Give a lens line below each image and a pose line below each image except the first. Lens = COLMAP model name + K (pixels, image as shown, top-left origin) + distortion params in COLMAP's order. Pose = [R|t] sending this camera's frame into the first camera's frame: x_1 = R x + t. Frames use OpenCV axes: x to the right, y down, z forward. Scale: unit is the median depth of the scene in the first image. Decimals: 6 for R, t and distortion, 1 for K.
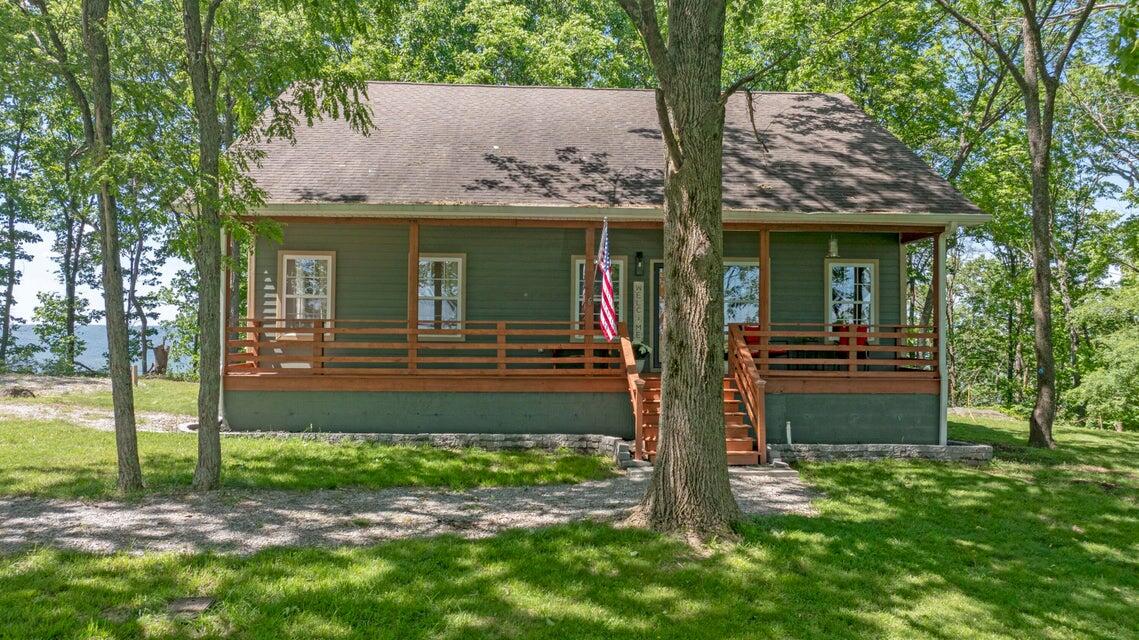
lens RADIAL K [[806.4, 0, 574.0], [0, 806.4, 314.2], [0, 0, 1]] dist [-0.025464, 0.019348]
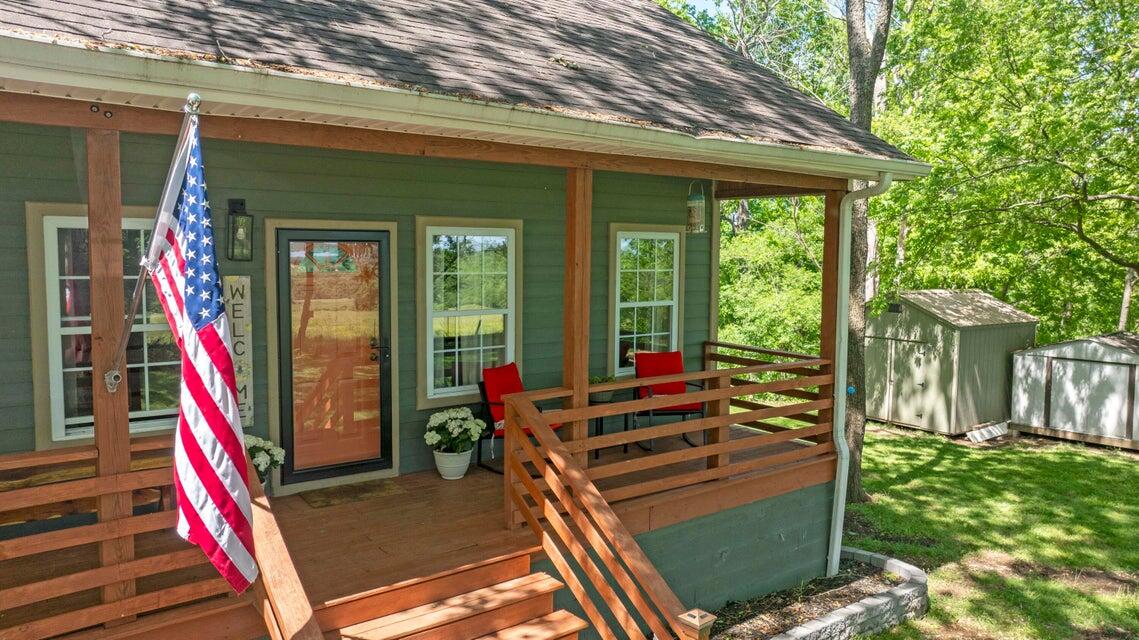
lens RADIAL K [[833.7, 0, 569.5], [0, 833.7, 320.0], [0, 0, 1]] dist [-0.000733, -0.000466]
pose [[0.841814, -0.040970, 0.538211, -0.002859], [-0.011653, 0.995503, 0.094006, -0.064273], [-0.539643, -0.085407, 0.837551, 0.624136]]
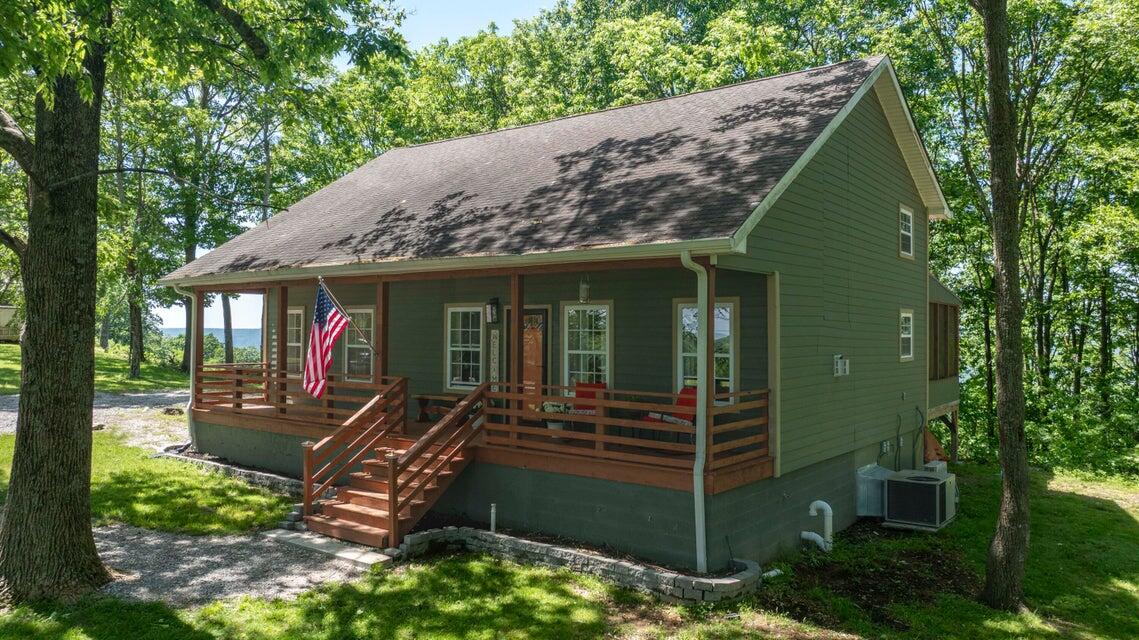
lens RADIAL K [[806.4, 0, 574.0], [0, 806.4, 314.2], [0, 0, 1]] dist [-0.025464, 0.019348]
pose [[0.750380, -0.012136, -0.660895, 0.833841], [0.001726, 0.999864, -0.016401, -0.046829], [0.661004, 0.011167, 0.750299, 0.394143]]
